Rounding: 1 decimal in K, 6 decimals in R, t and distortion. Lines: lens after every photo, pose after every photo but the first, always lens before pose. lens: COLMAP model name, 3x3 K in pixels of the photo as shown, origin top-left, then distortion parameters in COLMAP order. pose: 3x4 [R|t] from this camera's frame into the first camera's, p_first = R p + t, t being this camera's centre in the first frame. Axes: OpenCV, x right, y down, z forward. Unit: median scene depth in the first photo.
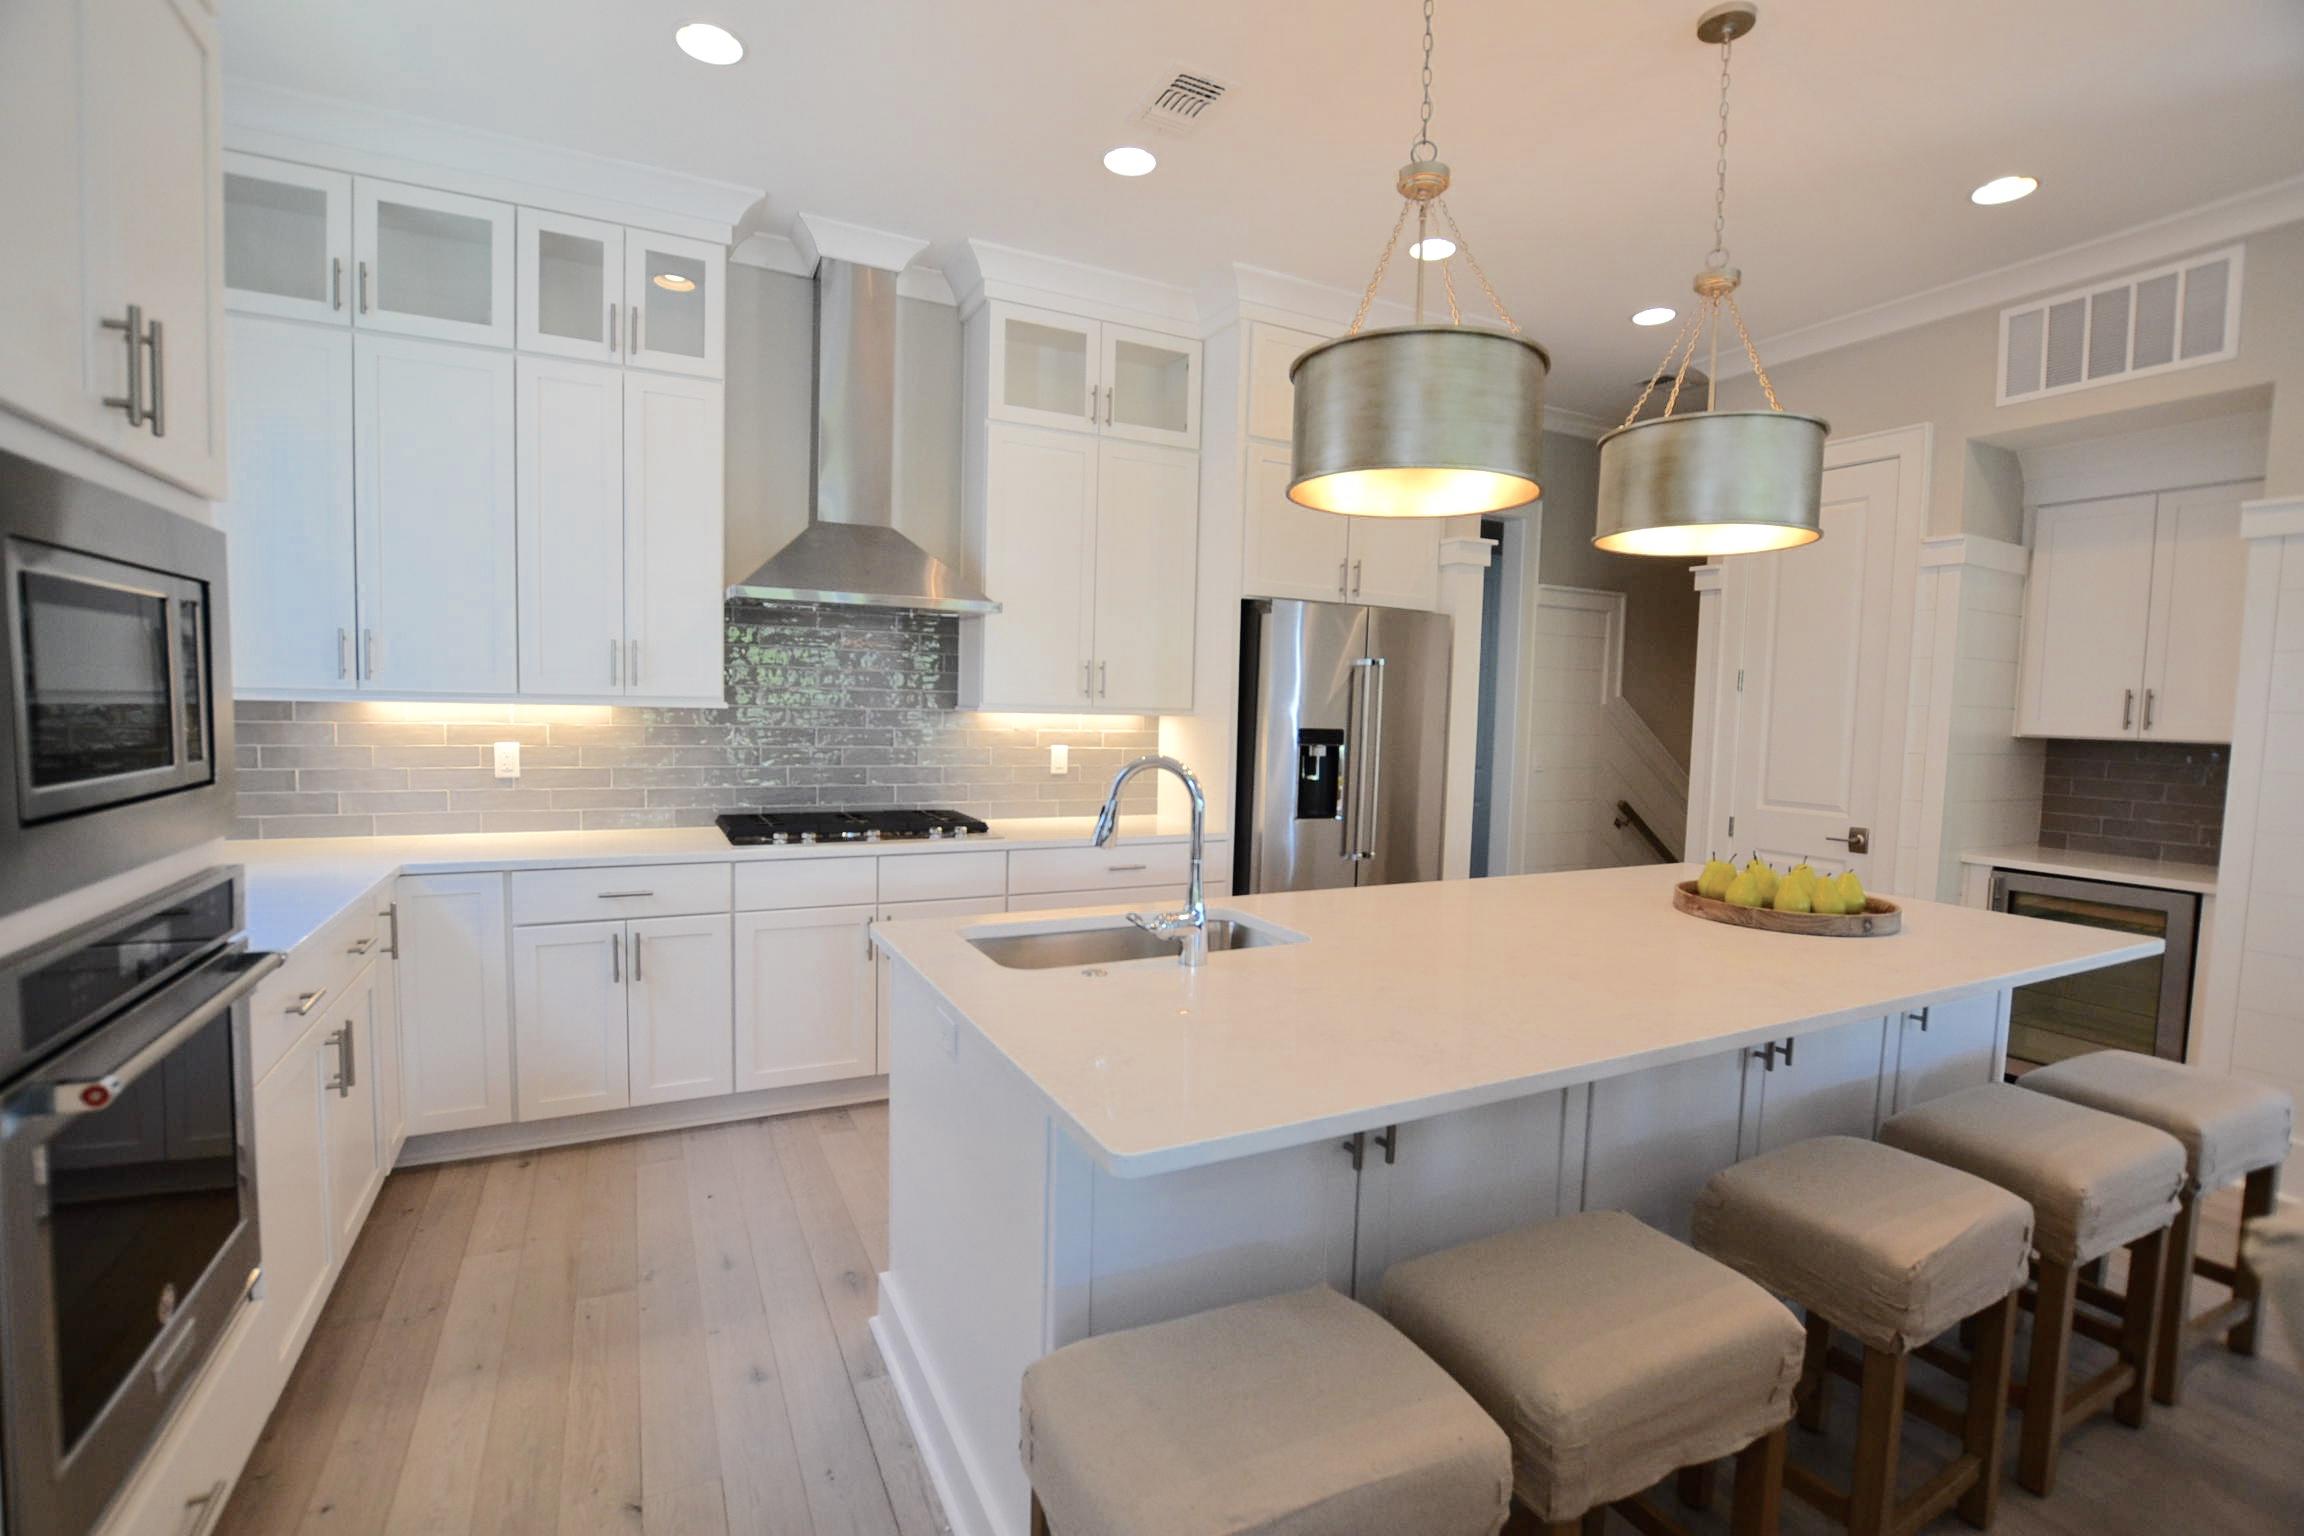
lens RADIAL K [[1028.9, 0, 1147.9], [0, 1028.9, 769.6], [0, 0, 1]] dist [-0.017722, -0.000208]
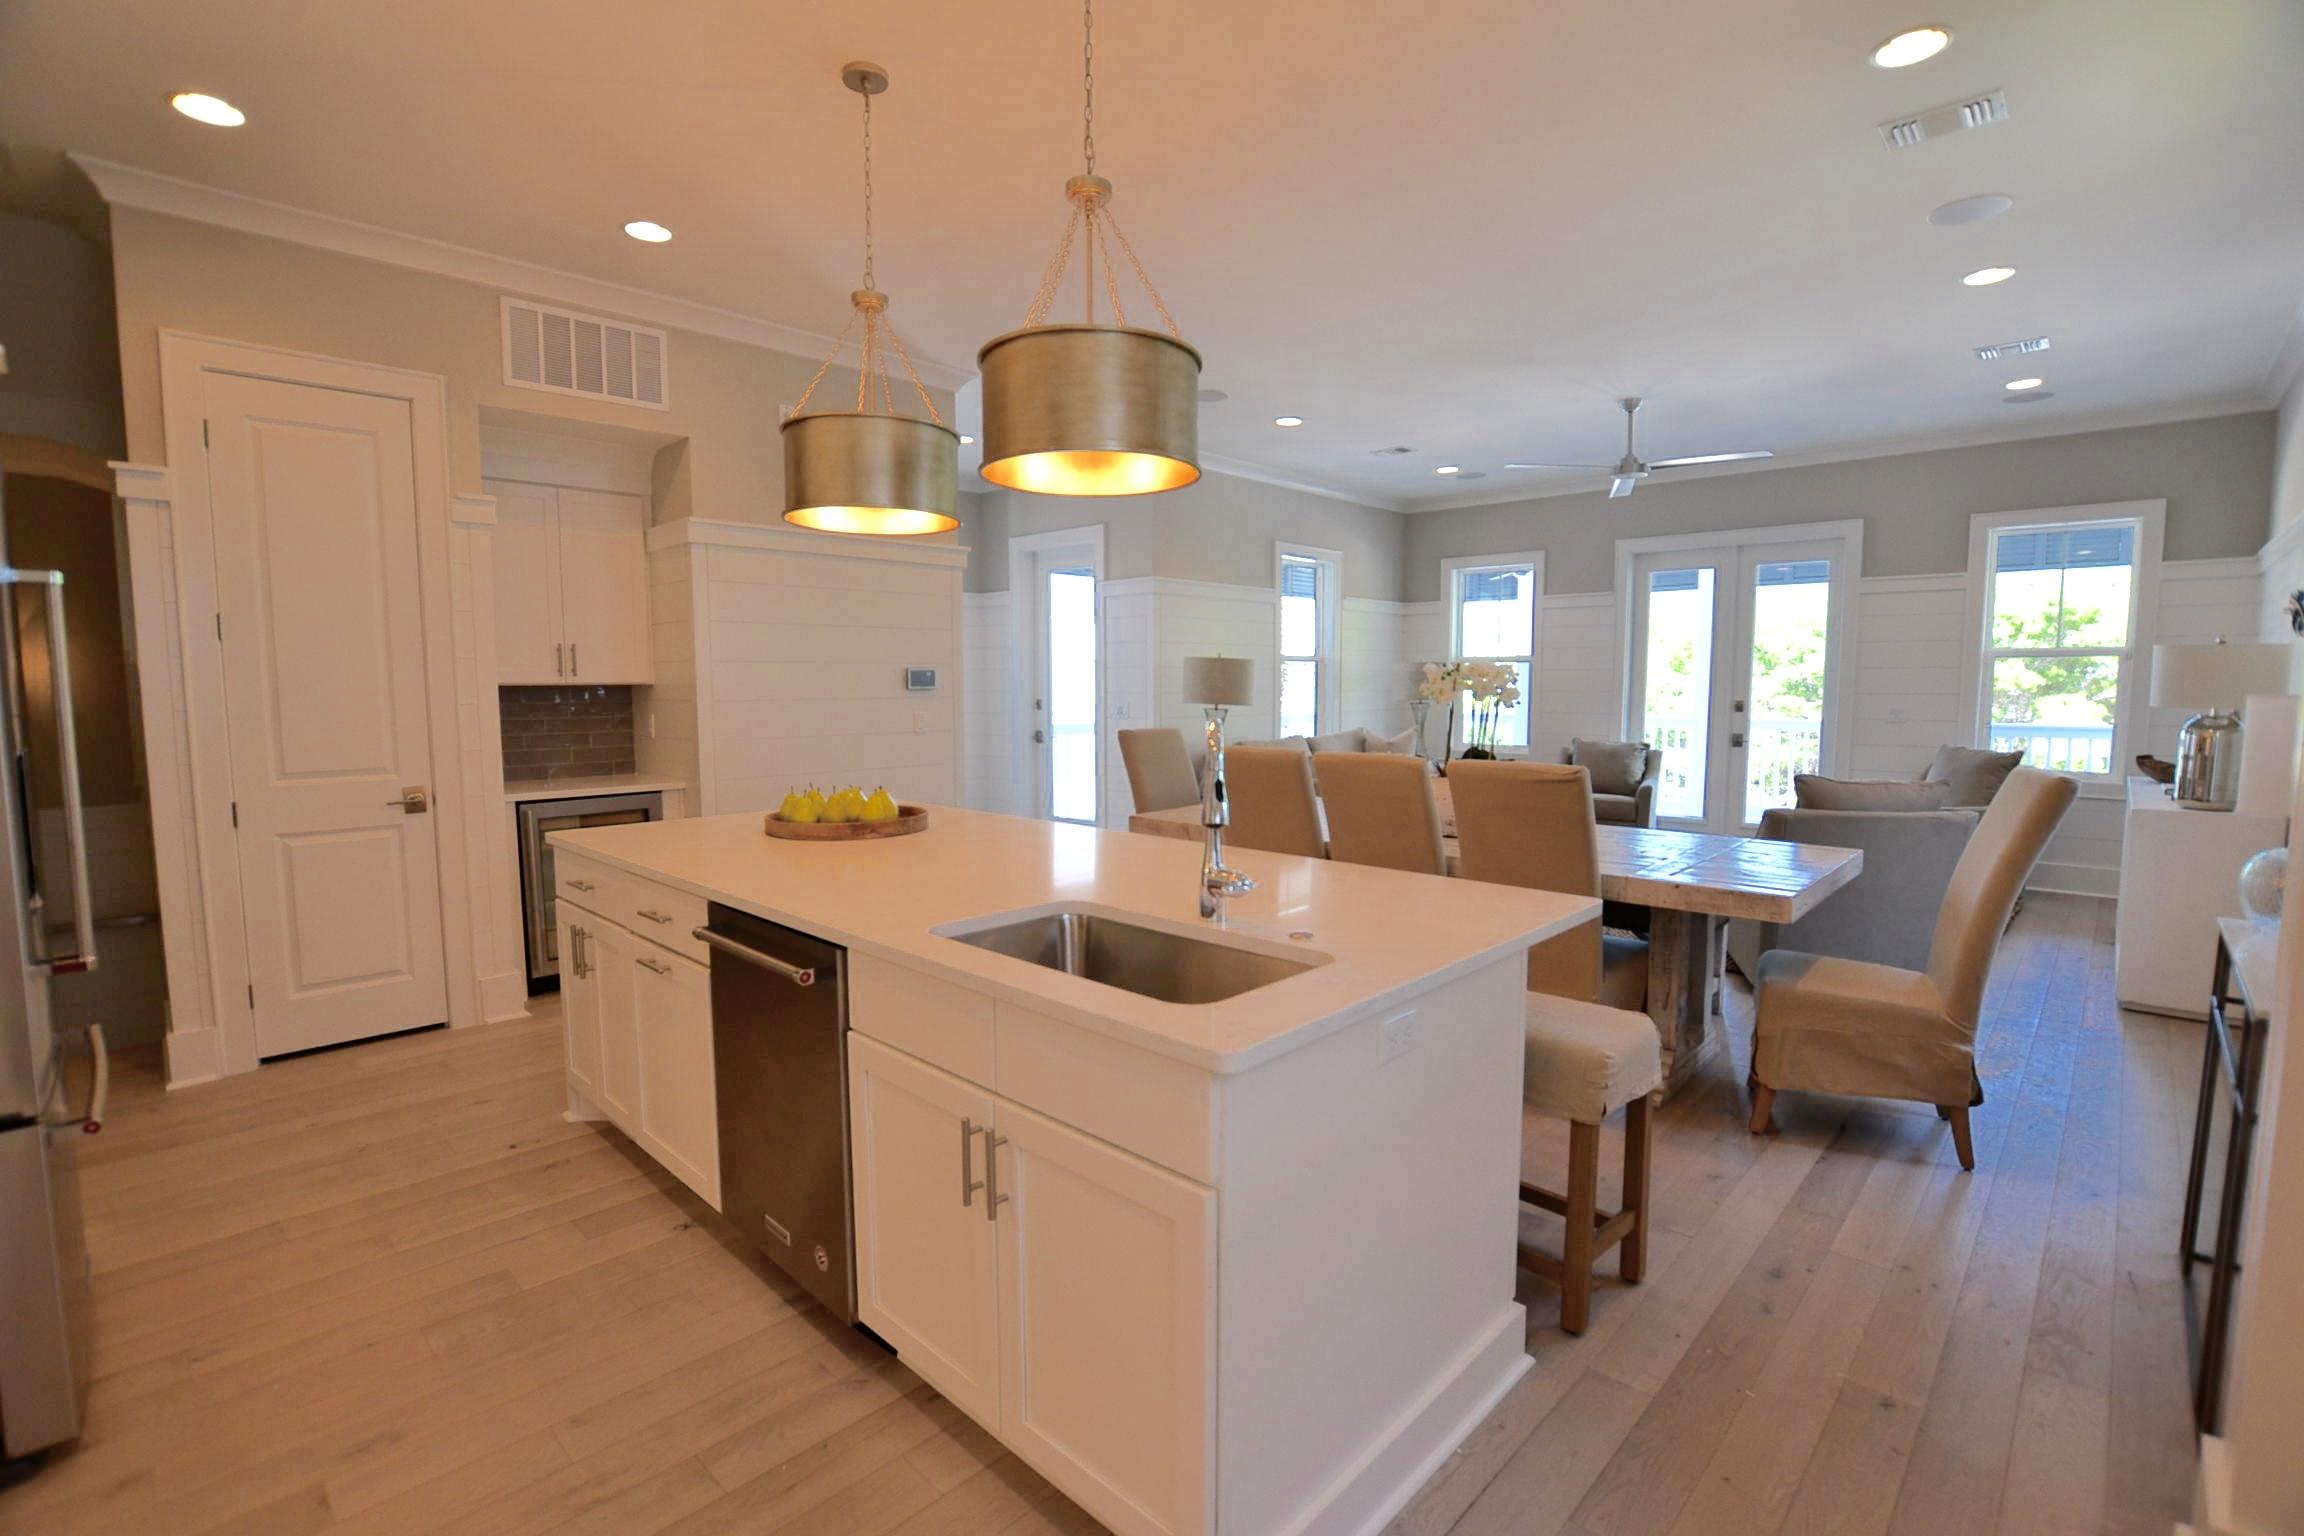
lens RADIAL K [[1028.9, 0, 1147.9], [0, 1028.9, 769.6], [0, 0, 1]] dist [-0.017722, -0.000208]
pose [[-0.318159, -0.104829, 0.942224, -0.472507], [0.056640, 0.989991, 0.129269, -0.048975], [-0.946344, 0.094496, -0.309037, 0.729534]]
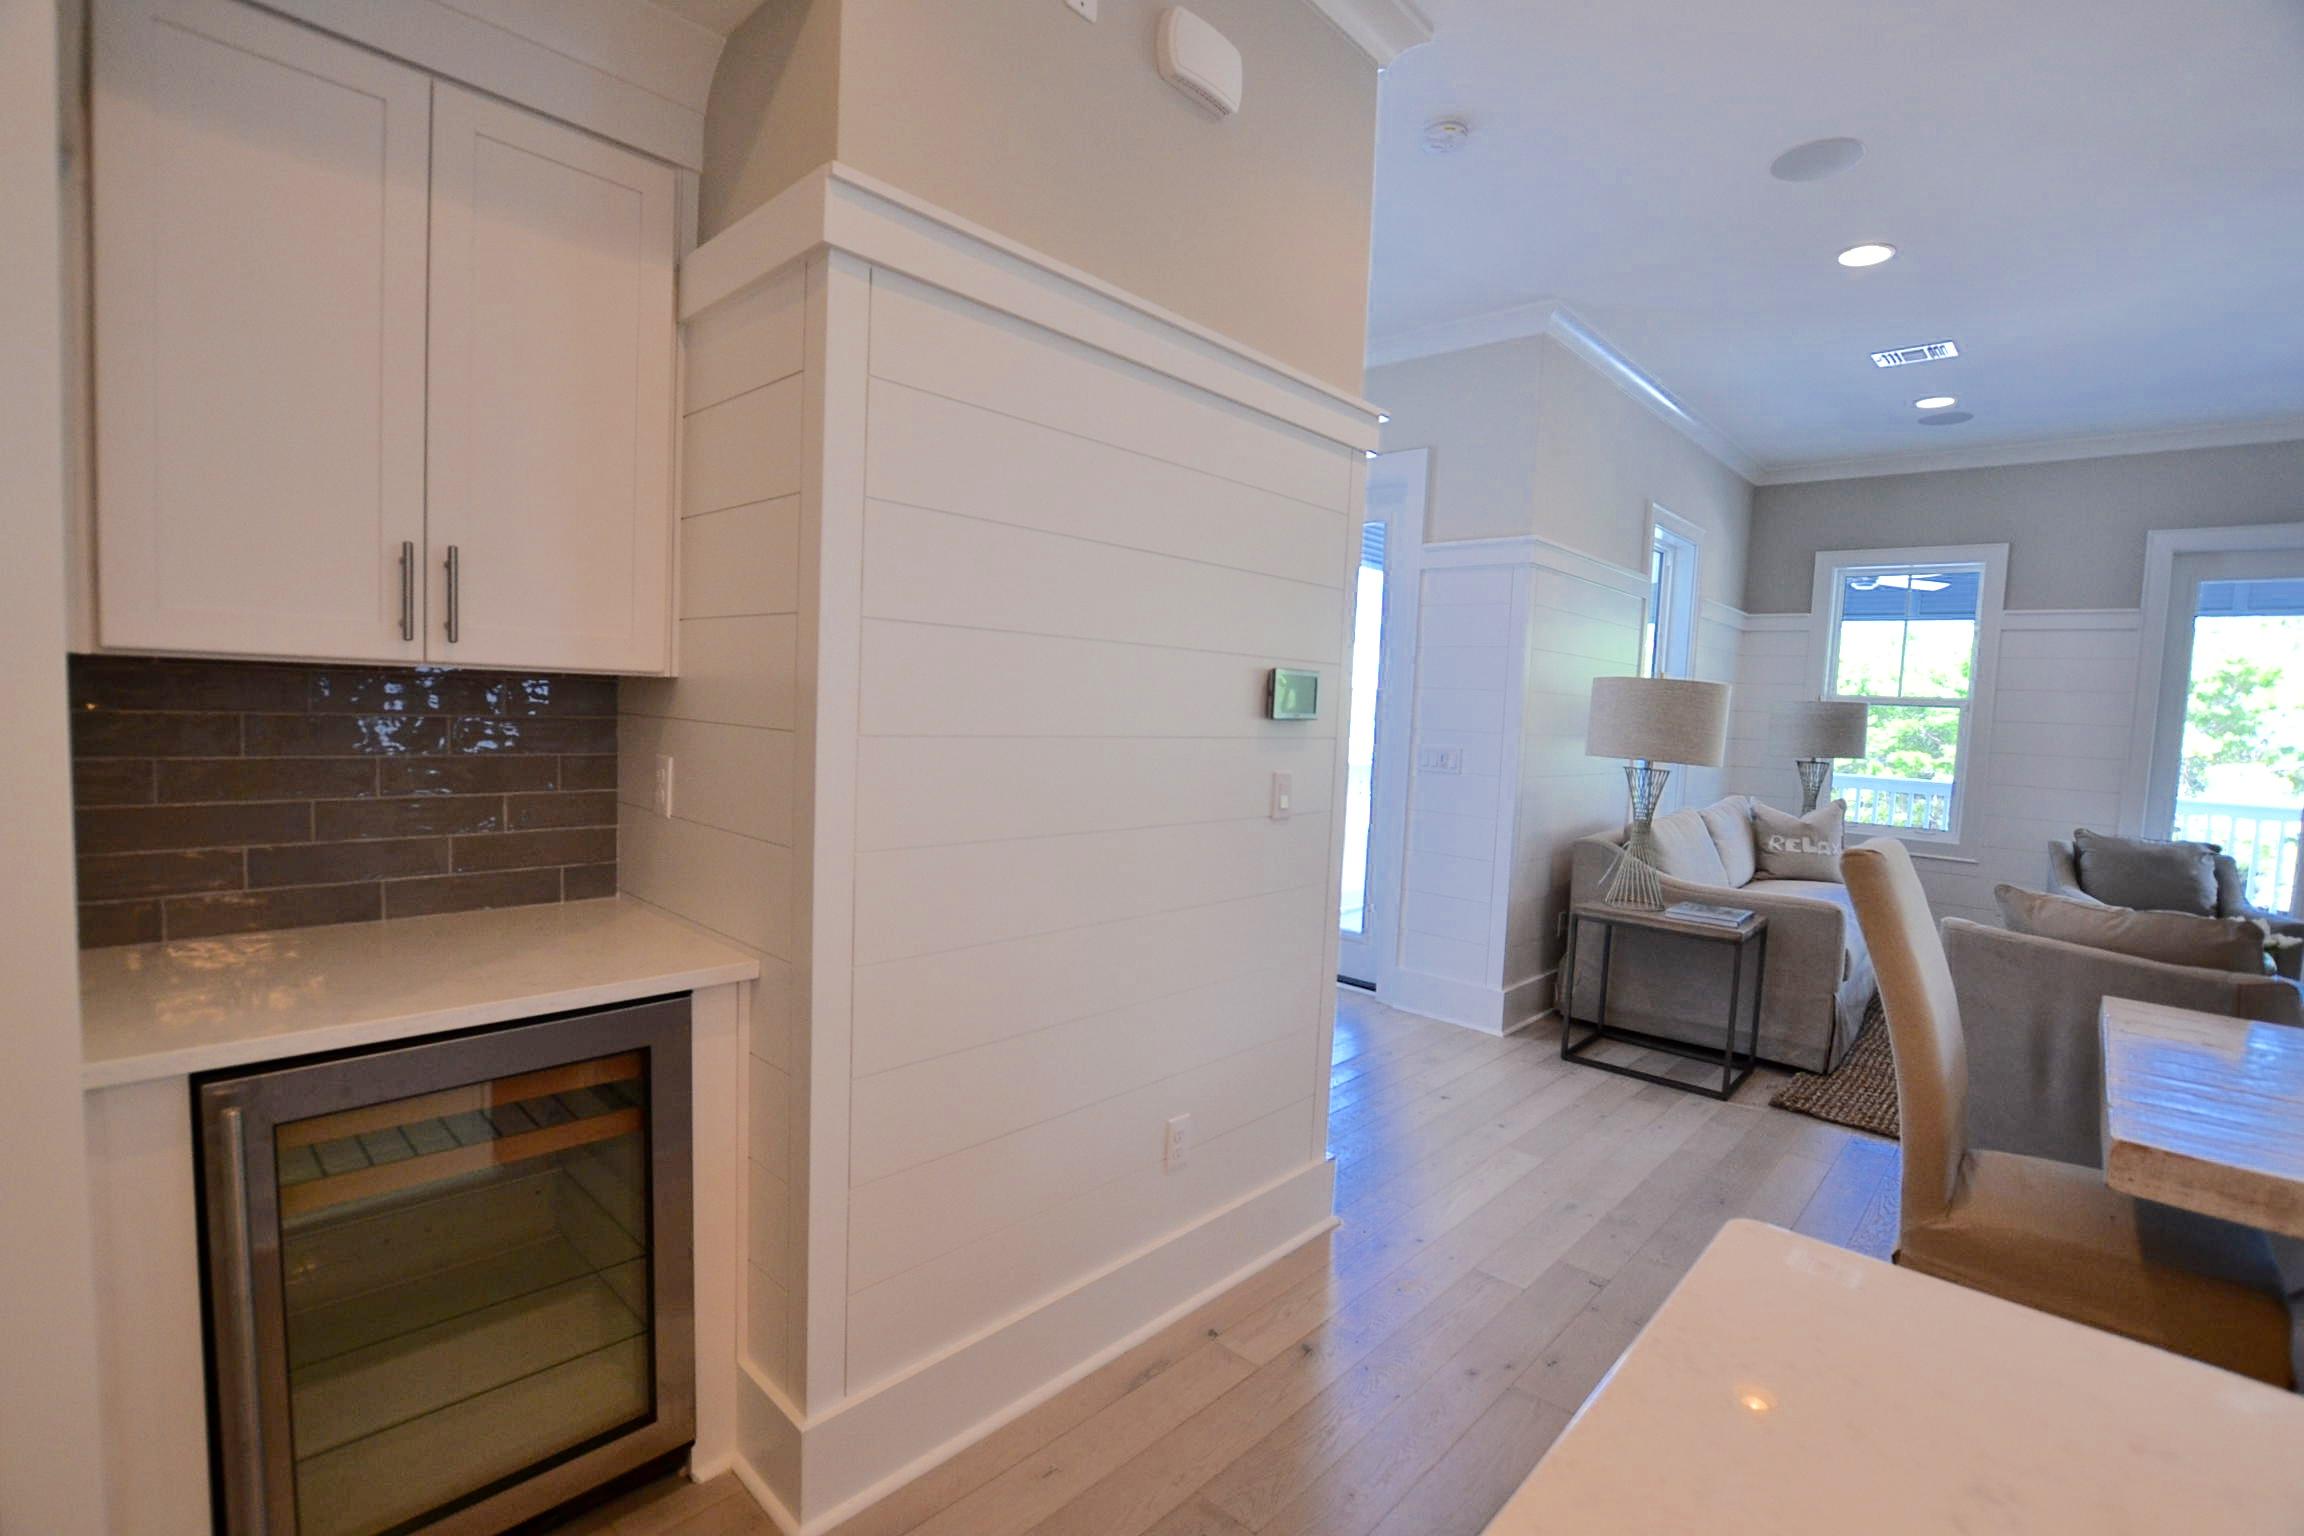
lens RADIAL K [[1018.7, 0, 1145.6], [0, 1018.7, 755.8], [0, 0, 1]] dist [-0.014746, -0.000056]
pose [[-0.326261, -0.095177, 0.940476, 0.481572], [0.007008, 0.994647, 0.103090, -0.034014], [-0.945254, 0.040225, -0.323847, 0.865912]]
